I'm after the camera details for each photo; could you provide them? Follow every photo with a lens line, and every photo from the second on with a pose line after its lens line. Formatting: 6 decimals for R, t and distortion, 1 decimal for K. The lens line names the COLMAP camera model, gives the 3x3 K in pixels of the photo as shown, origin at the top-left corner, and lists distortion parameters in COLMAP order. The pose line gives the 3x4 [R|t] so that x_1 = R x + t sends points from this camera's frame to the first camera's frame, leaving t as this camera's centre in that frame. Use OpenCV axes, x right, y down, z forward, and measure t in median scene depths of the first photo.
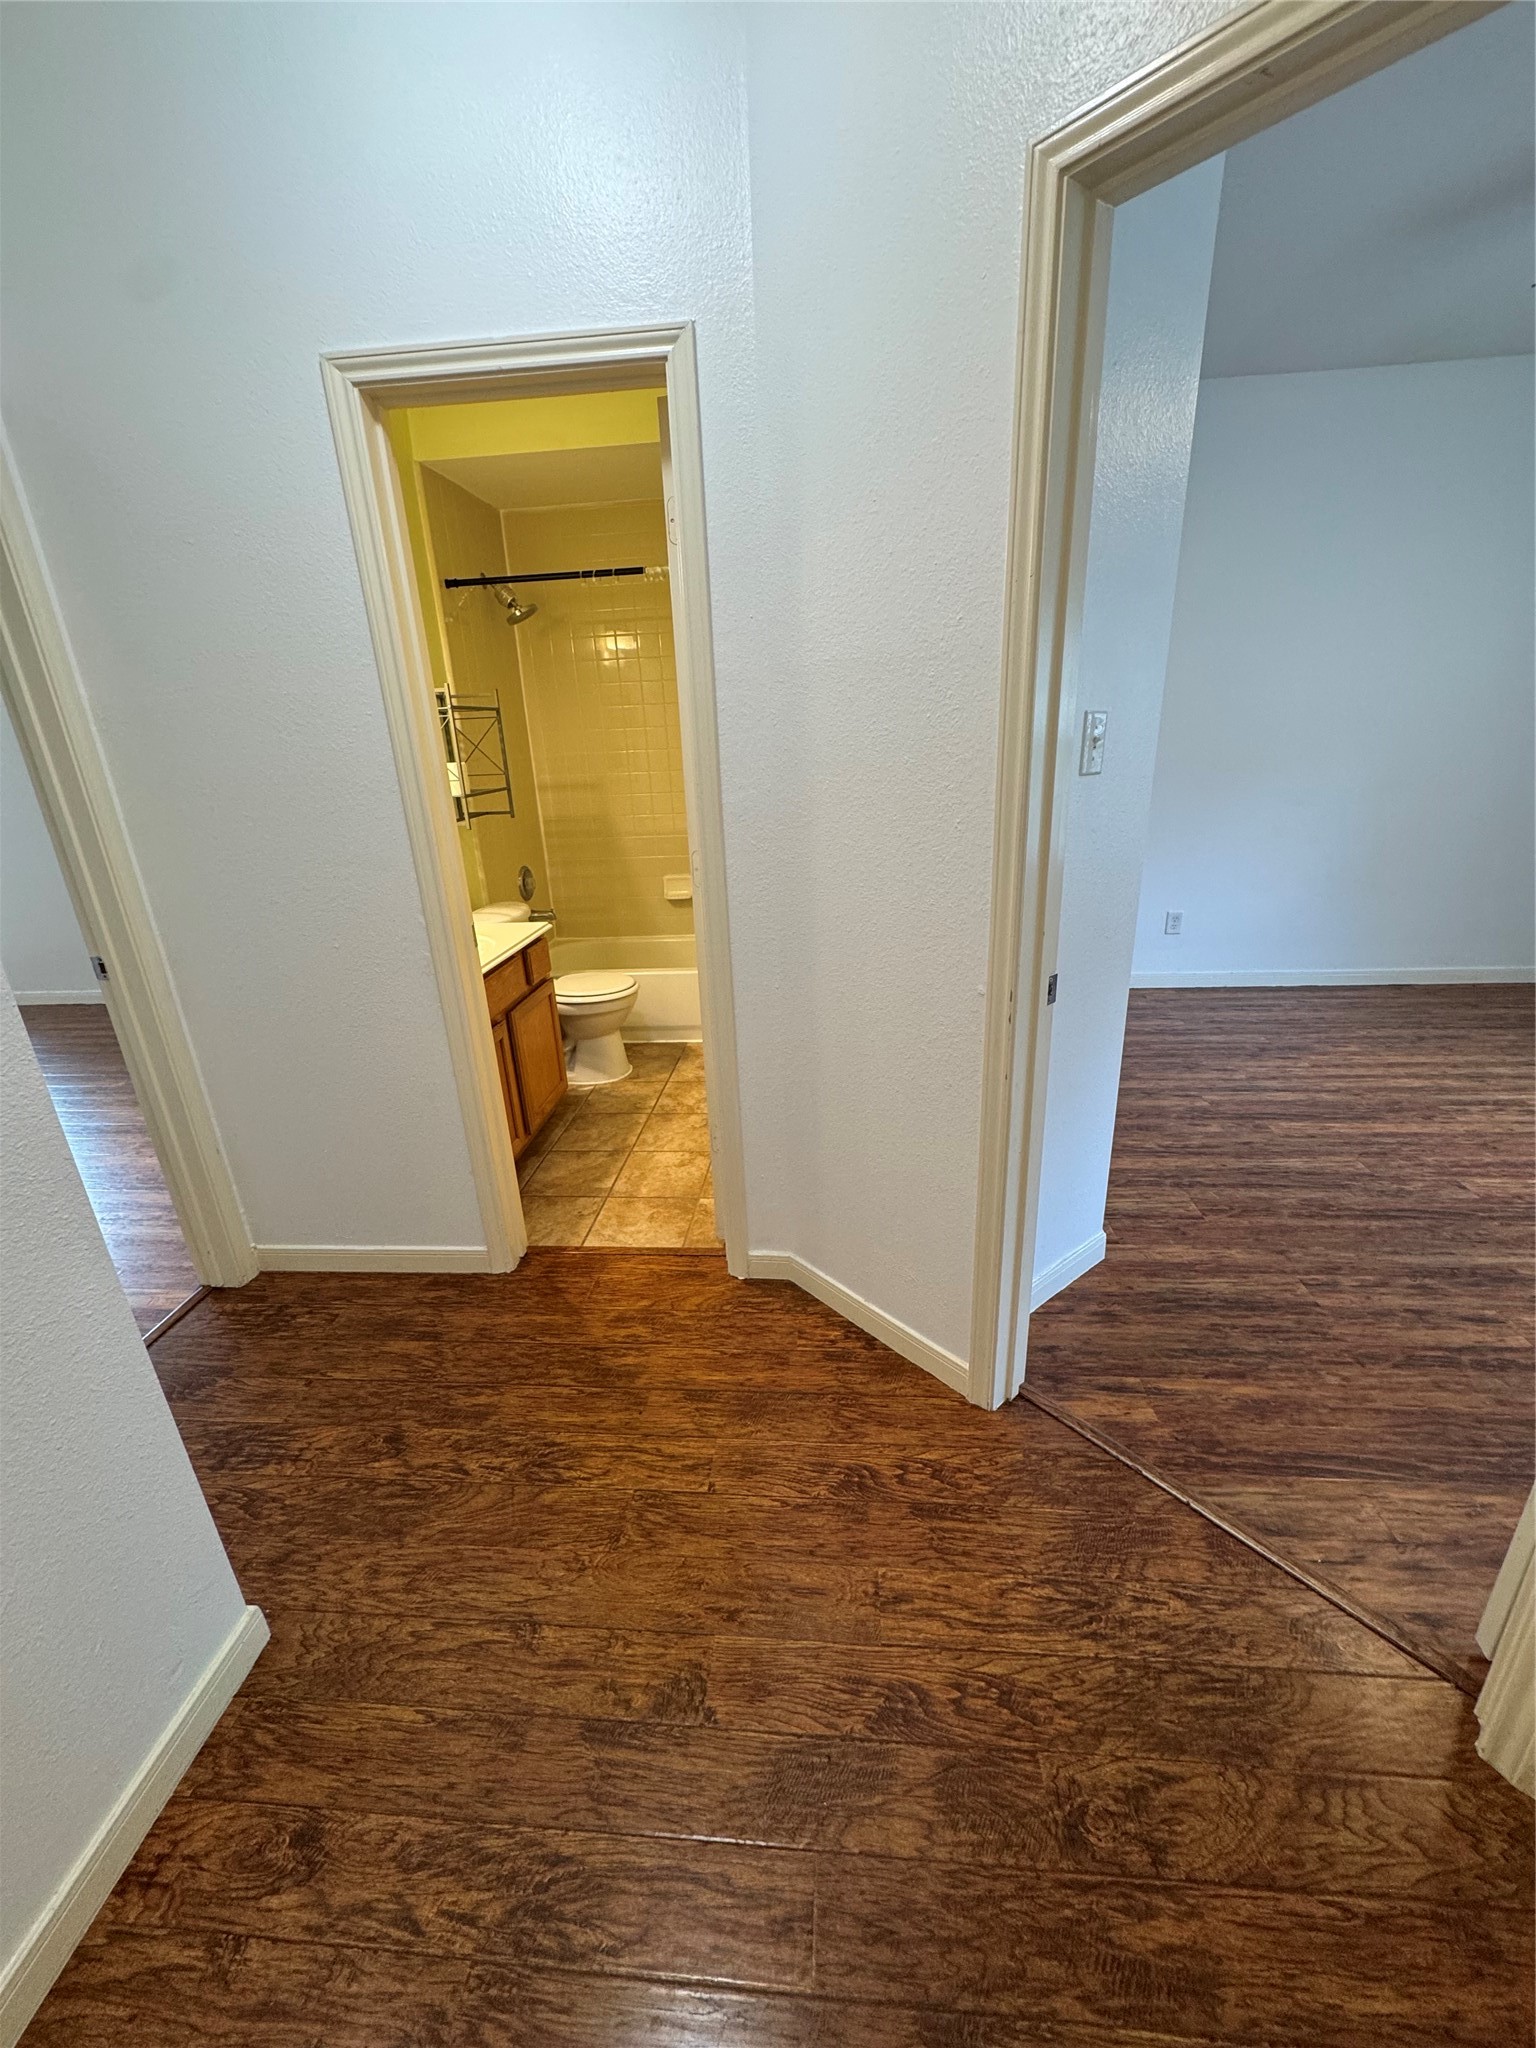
lens RADIAL K [[818.5, 0, 765.5], [0, 818.5, 1017.2], [0, 0, 1]] dist [-0.002021, 0.000944]
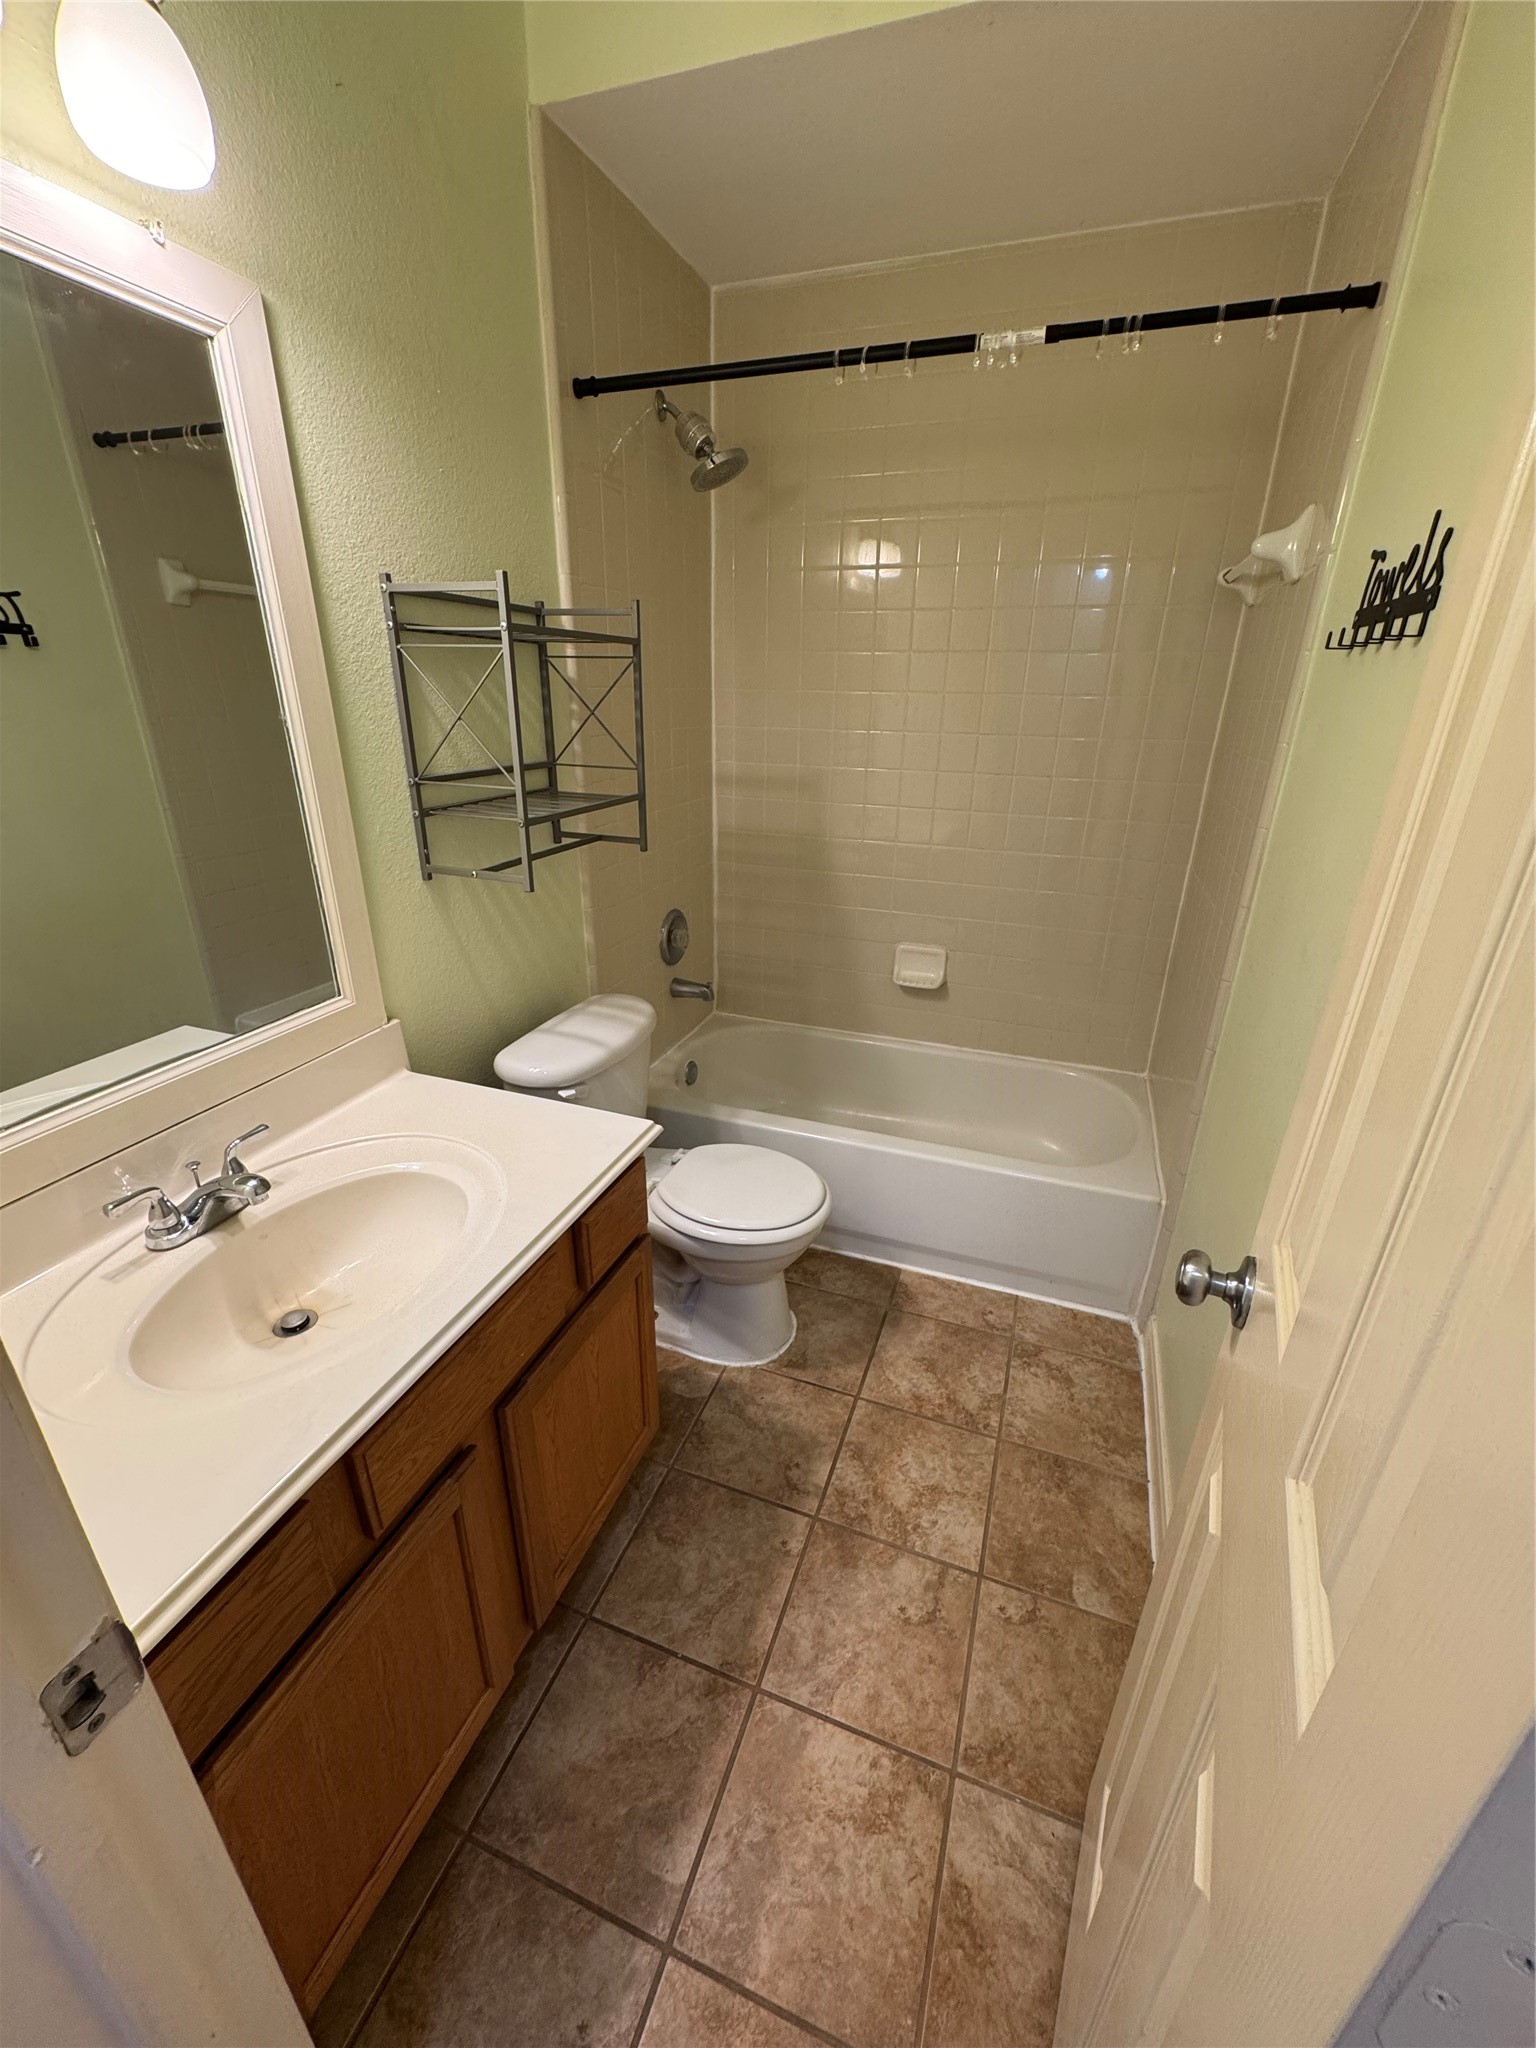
lens RADIAL K [[818.5, 0, 764.2], [0, 818.5, 1015.1], [0, 0, 1]] dist [-0.002021, 0.000944]
pose [[0.964074, 0.151143, -0.218444, -0.100876], [-0.141530, 0.988169, 0.059094, -0.180968], [0.224791, -0.026054, 0.974059, 0.496967]]
